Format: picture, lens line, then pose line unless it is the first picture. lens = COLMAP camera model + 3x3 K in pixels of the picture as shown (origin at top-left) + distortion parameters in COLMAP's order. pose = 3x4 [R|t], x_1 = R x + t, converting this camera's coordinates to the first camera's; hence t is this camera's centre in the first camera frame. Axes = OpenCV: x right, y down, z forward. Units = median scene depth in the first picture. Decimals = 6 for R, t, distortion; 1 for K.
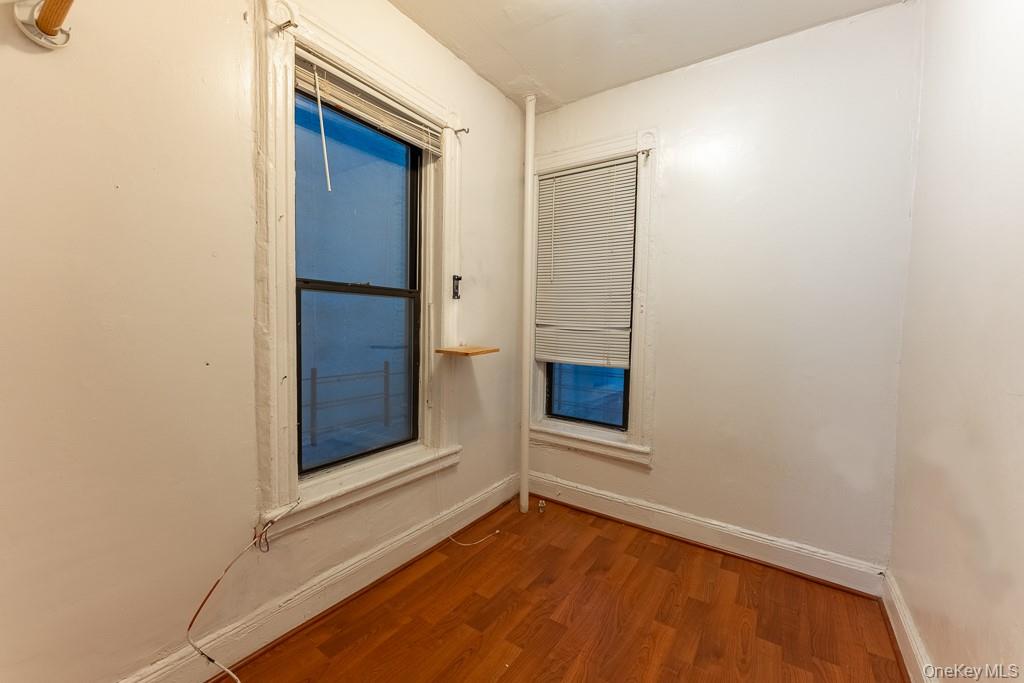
lens RADIAL K [[405.9, 0, 512.0], [0, 405.9, 341.5], [0, 0, 1]] dist [-0.000107, 0.000046]
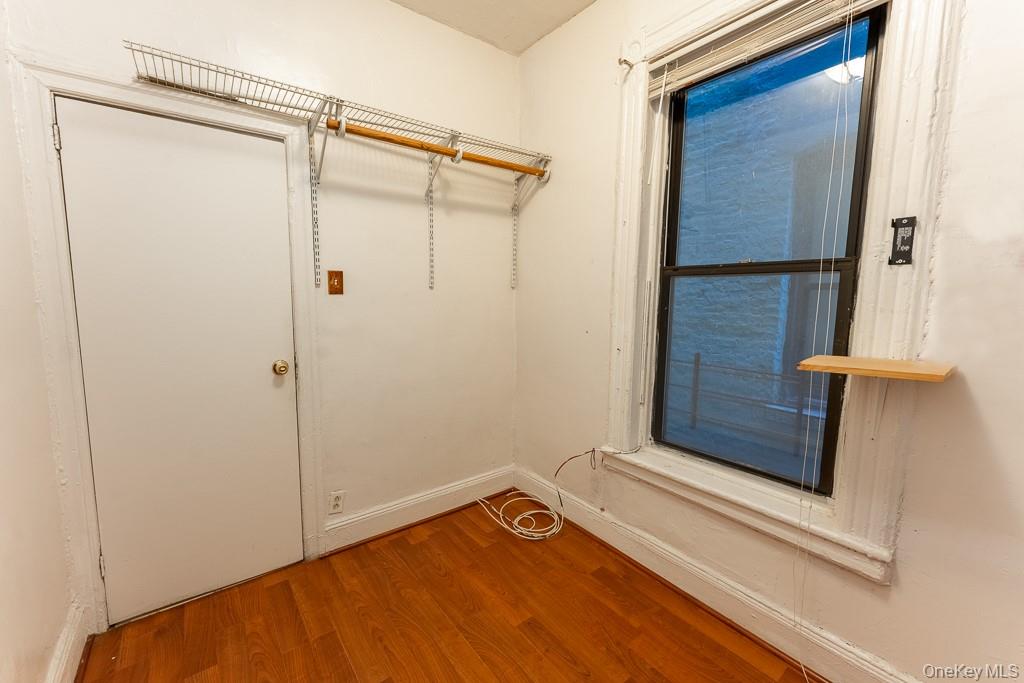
lens RADIAL K [[405.9, 0, 512.0], [0, 405.9, 341.5], [0, 0, 1]] dist [-0.000107, 0.000046]
pose [[-0.303705, 0.082711, -0.949169, 0.595840], [-0.062436, 0.992356, 0.106452, -0.041133], [0.950718, 0.091592, -0.296219, 0.841968]]
